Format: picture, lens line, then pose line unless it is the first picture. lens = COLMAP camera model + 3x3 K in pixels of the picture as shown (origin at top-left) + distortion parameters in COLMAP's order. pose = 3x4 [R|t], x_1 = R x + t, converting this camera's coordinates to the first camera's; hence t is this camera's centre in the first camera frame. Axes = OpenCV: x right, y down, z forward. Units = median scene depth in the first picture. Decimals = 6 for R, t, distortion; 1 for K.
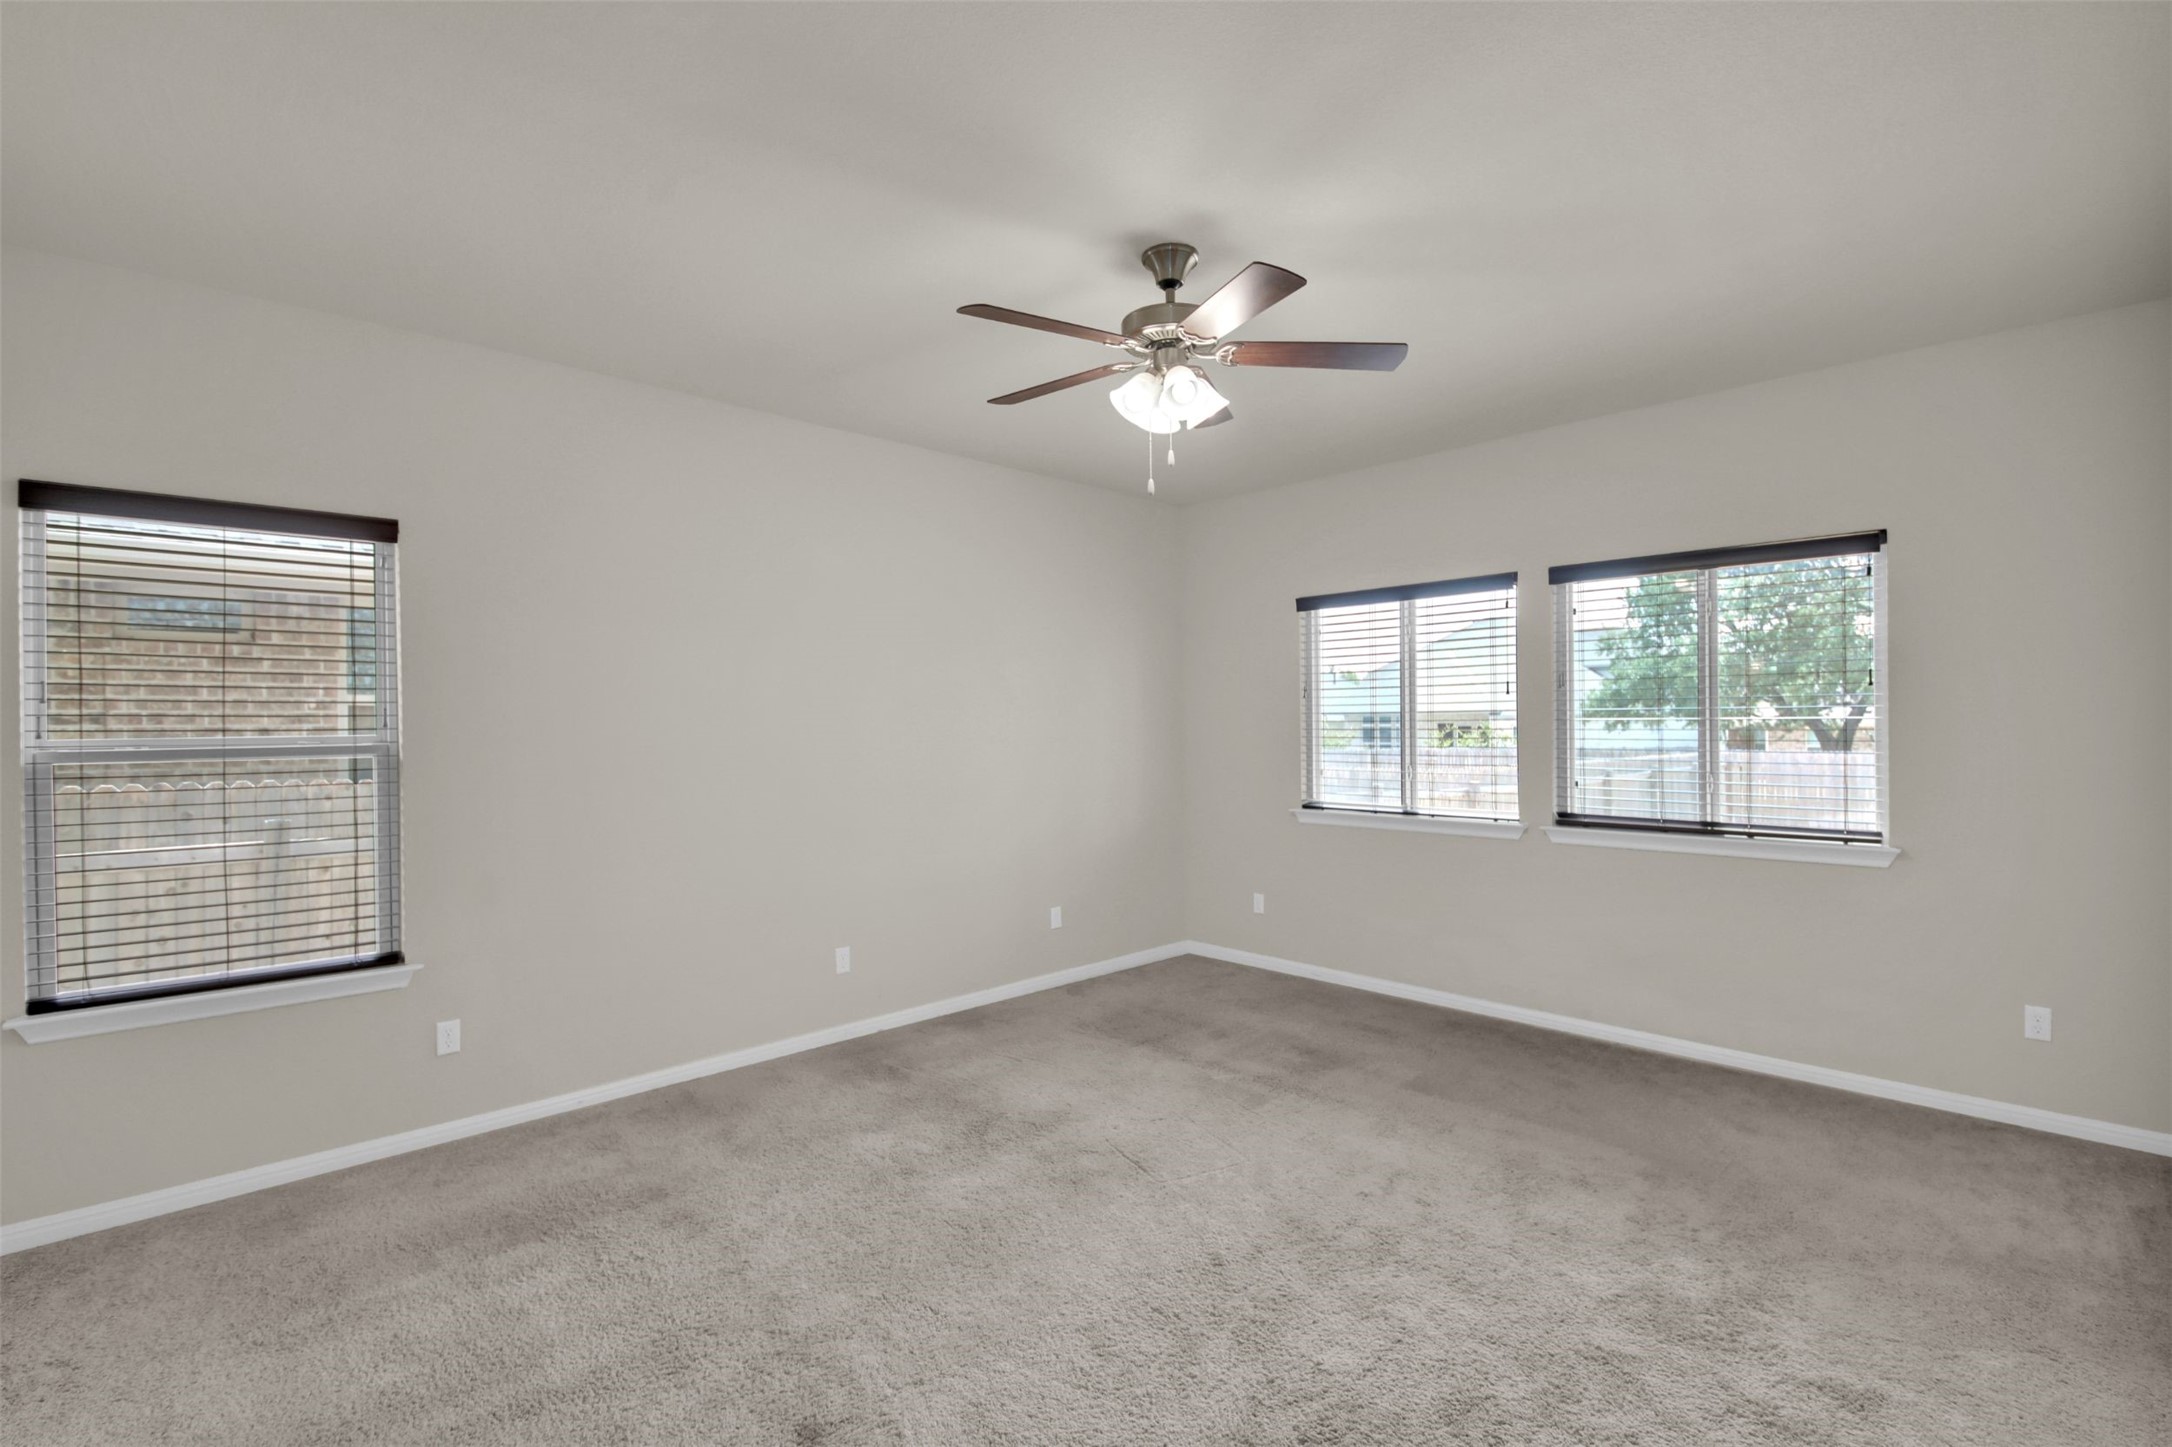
lens RADIAL K [[987.1, 0, 1090.7], [0, 987.1, 722.5], [0, 0, 1]] dist [0.025620, -0.024551]
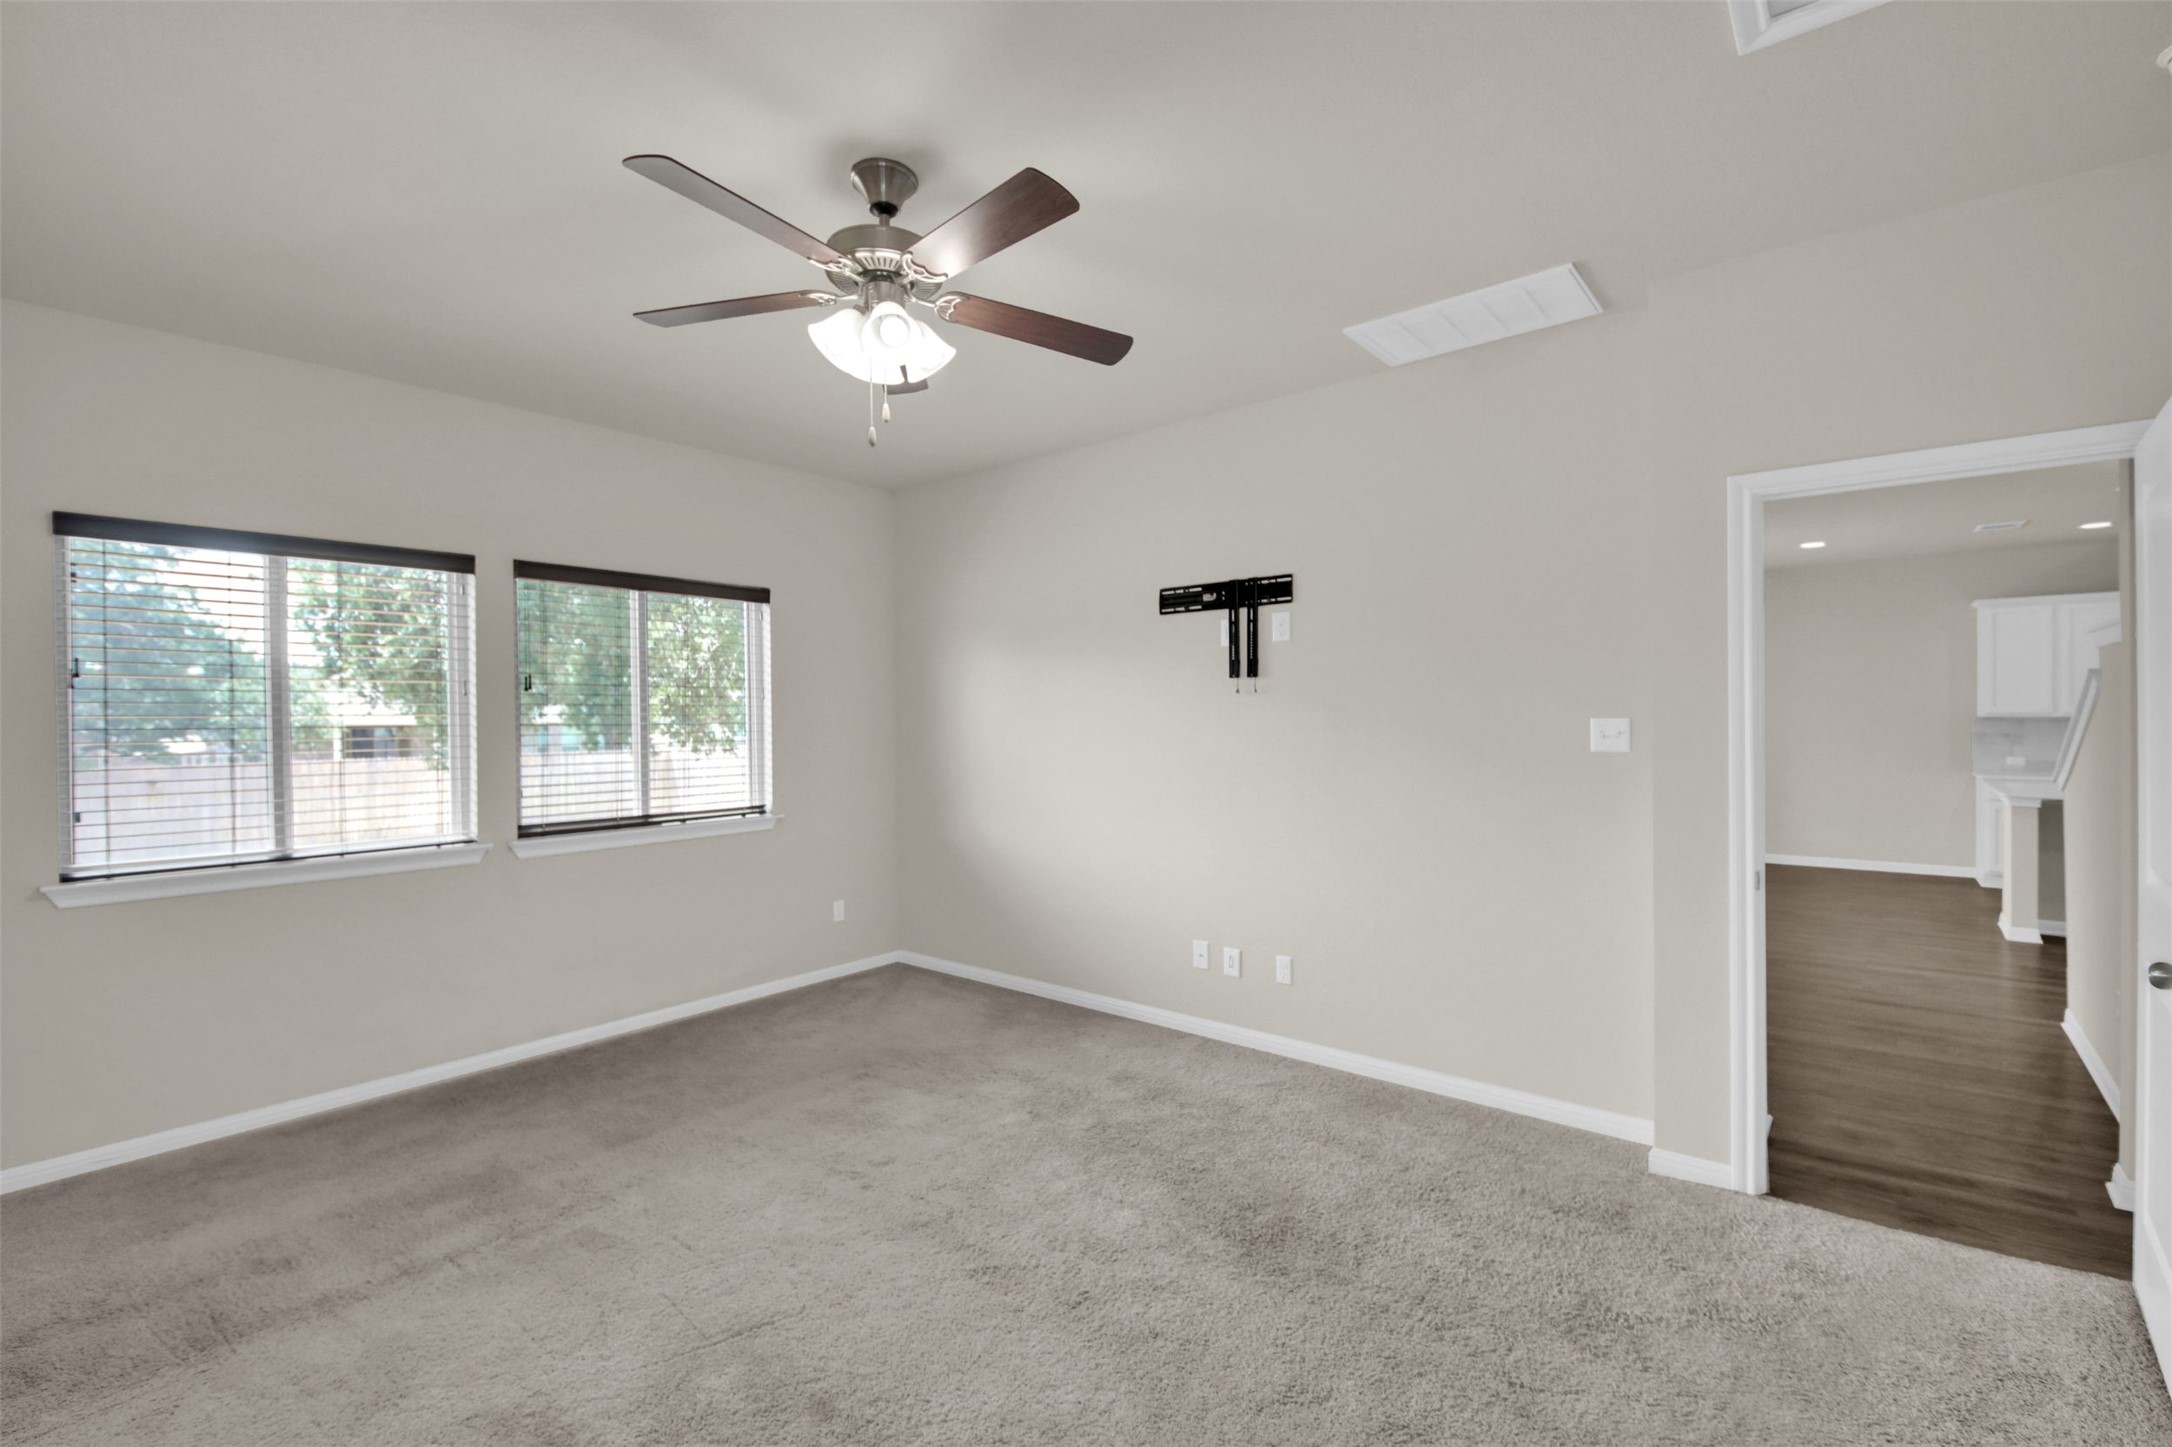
lens RADIAL K [[946.0, 0, 1084.9], [0, 946.0, 722.9], [0, 0, 1]] dist [0.024599, -0.020379]
pose [[-0.111767, 0.002046, 0.993732, -0.657272], [0.007750, 0.999969, -0.001187, -0.000015], [-0.993704, 0.007569, -0.111780, 0.800656]]
